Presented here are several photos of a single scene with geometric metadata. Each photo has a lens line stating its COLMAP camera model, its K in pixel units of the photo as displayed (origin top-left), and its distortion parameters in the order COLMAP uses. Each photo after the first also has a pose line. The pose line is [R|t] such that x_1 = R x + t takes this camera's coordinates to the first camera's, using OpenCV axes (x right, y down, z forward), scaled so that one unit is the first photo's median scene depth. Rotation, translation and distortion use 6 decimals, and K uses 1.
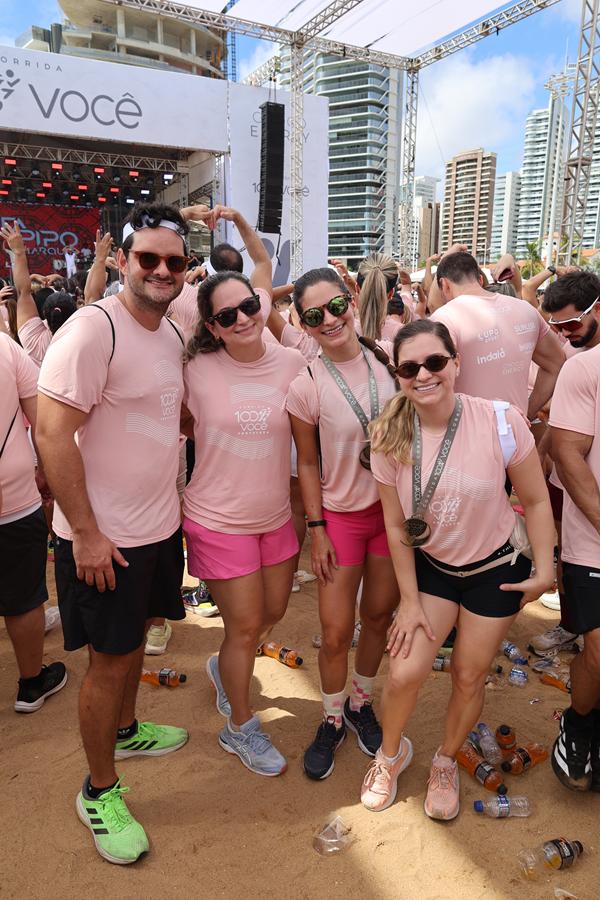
lens RADIAL K [[621.2, 0, 300.0], [0, 621.2, 450.0], [0, 0, 1]] dist [0.006537, -0.003029]
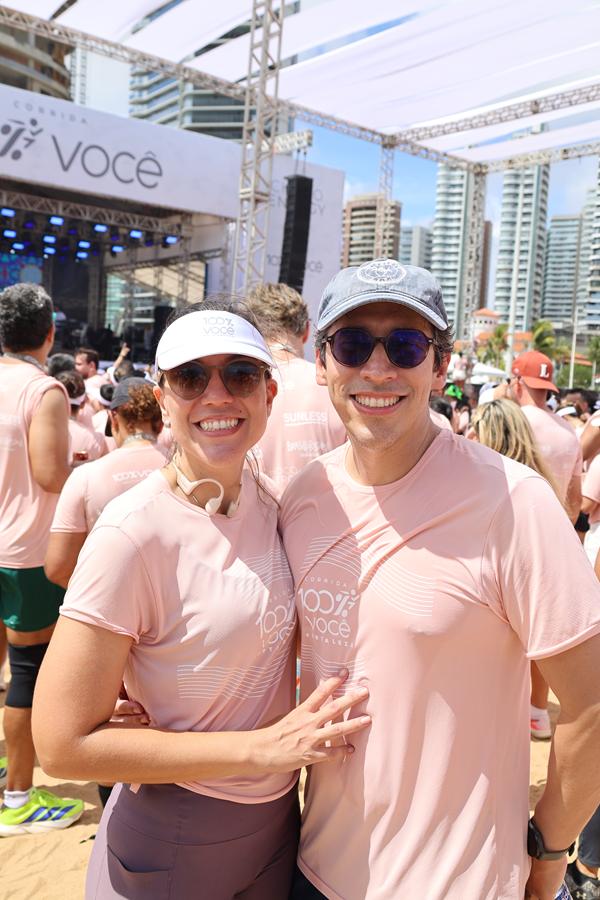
lens RADIAL K [[909.5, 0, 300.0], [0, 909.5, 450.0], [0, 0, 1]] dist [0.001598, 0.002560]
pose [[0.978180, 0.040316, 0.203810, -0.273420], [-0.008259, 0.987761, -0.155756, 0.040467], [-0.207595, 0.150674, 0.966541, -0.201754]]
